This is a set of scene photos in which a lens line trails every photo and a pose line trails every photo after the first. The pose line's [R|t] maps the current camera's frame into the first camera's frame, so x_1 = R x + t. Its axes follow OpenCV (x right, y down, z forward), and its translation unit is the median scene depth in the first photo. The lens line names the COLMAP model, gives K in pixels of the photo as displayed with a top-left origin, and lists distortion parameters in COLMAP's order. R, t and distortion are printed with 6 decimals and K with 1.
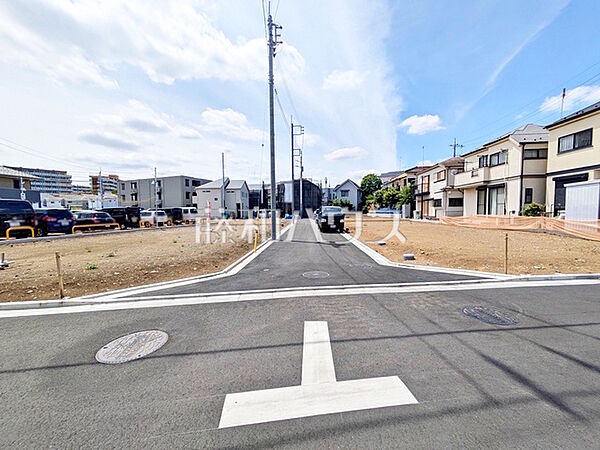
lens RADIAL K [[240.6, 0, 300.0], [0, 240.6, 225.0], [0, 0, 1]] dist [0.005747, -0.000393]
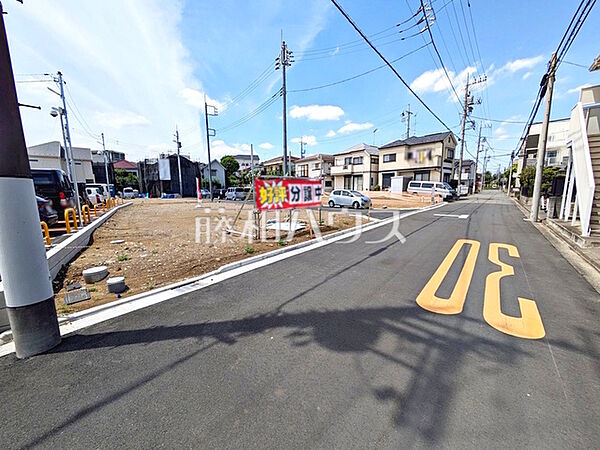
lens RADIAL K [[240.6, 0, 300.0], [0, 240.6, 225.0], [0, 0, 1]] dist [0.005747, -0.000393]
pose [[0.727546, -0.095918, 0.679321, -0.752327], [0.039906, 0.994418, 0.097671, 0.018939], [-0.684898, -0.043951, 0.727312, -0.066668]]
